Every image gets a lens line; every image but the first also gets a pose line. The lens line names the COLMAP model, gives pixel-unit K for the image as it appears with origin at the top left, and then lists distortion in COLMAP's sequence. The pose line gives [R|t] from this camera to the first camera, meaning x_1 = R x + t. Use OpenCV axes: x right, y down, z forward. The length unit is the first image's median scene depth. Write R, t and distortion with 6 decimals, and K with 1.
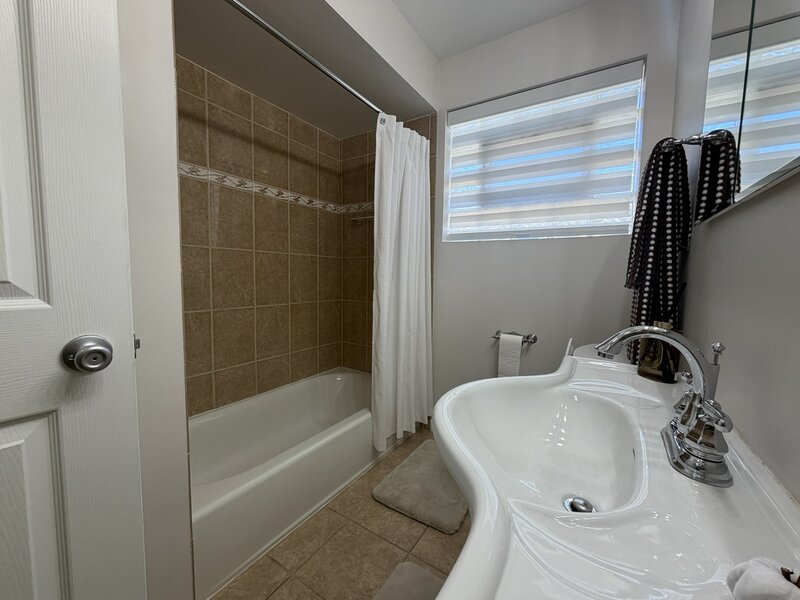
lens RADIAL K [[321.1, 0, 399.3], [0, 321.1, 295.9], [0, 0, 1]] dist [-0.001119, -0.000049]
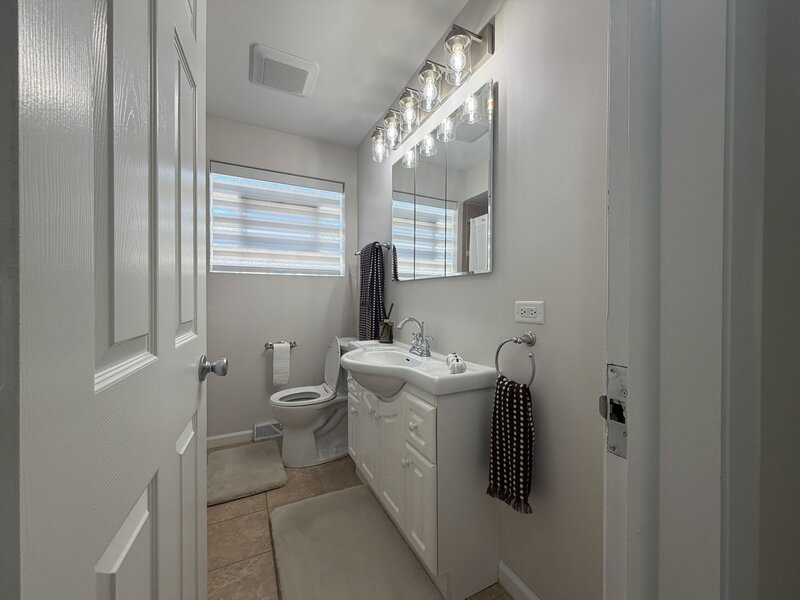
lens RADIAL K [[321.1, 0, 398.1], [0, 321.1, 305.5], [0, 0, 1]] dist [-0.001119, -0.000049]
pose [[0.507873, -0.013219, 0.861330, -0.563247], [0.088942, 0.995343, -0.037168, 0.055594], [-0.856828, 0.095486, 0.506684, -0.129681]]
